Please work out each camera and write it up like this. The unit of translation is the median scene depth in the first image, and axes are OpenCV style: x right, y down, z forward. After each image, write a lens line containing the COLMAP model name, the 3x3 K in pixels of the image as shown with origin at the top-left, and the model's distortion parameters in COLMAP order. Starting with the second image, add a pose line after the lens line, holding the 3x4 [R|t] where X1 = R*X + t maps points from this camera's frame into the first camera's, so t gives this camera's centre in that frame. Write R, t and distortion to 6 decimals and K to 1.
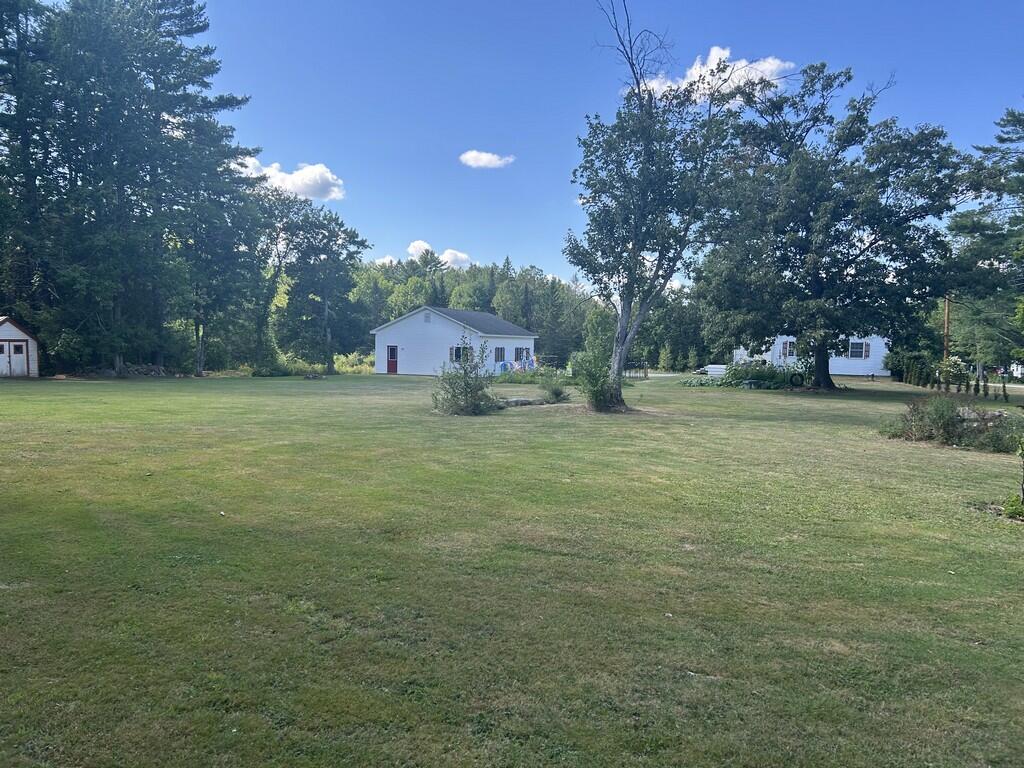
lens RADIAL K [[771.3, 0, 512.0], [0, 771.3, 384.0], [0, 0, 1]] dist [0.069640, -0.051796]
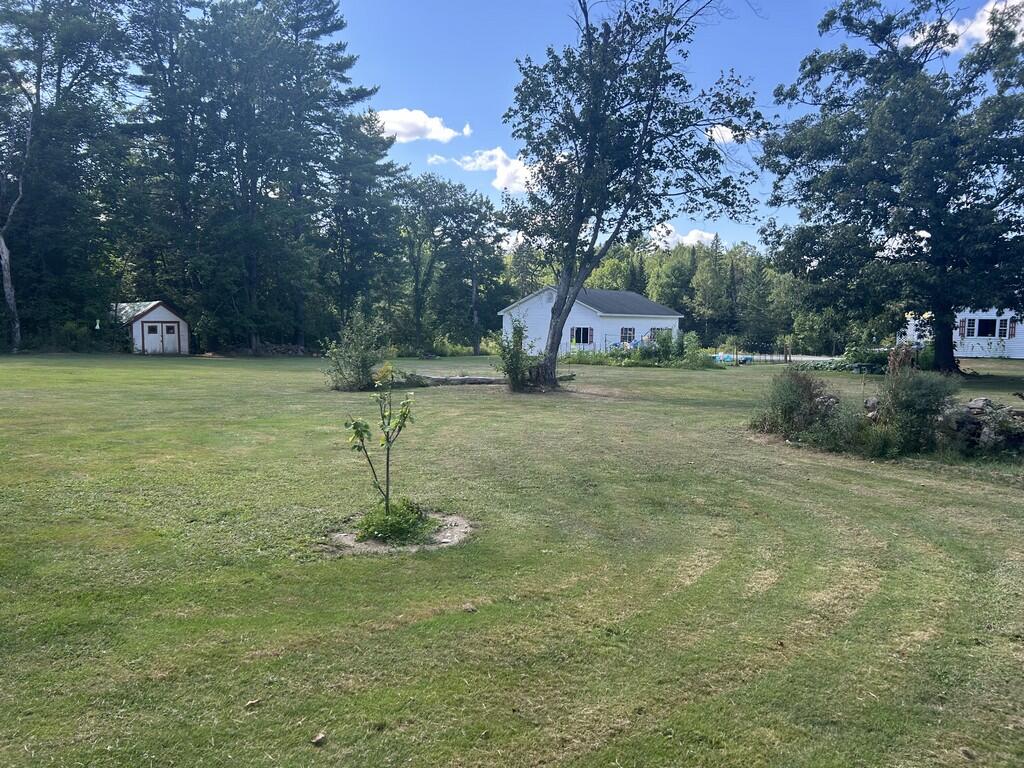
lens RADIAL K [[771.3, 0, 512.0], [0, 771.3, 384.0], [0, 0, 1]] dist [0.069640, -0.051796]
pose [[0.952019, 0.018782, -0.305463, 0.155901], [-0.012803, 0.999685, 0.021564, 0.003046], [0.305772, -0.016618, 0.951960, 0.059644]]
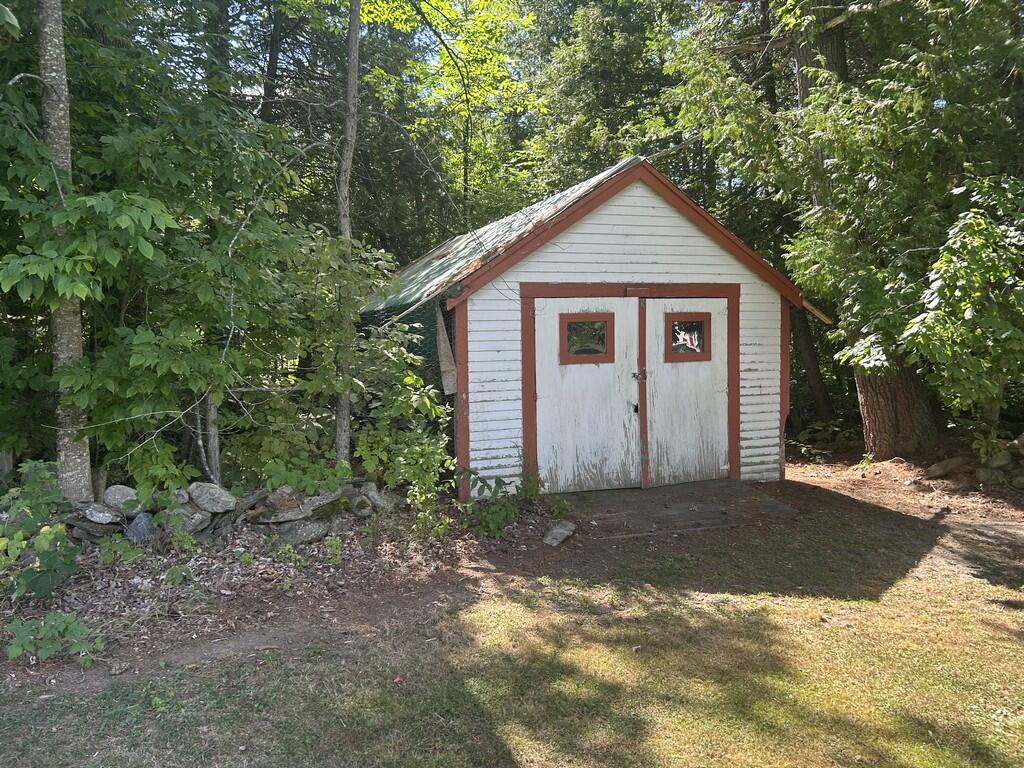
lens RADIAL K [[771.3, 0, 512.0], [0, 771.3, 384.0], [0, 0, 1]] dist [0.069640, -0.051796]
pose [[0.628522, 0.039861, -0.776770, -0.418025], [-0.025167, 0.999205, 0.030912, -0.030783], [0.777385, 0.000121, 0.629025, 0.696776]]
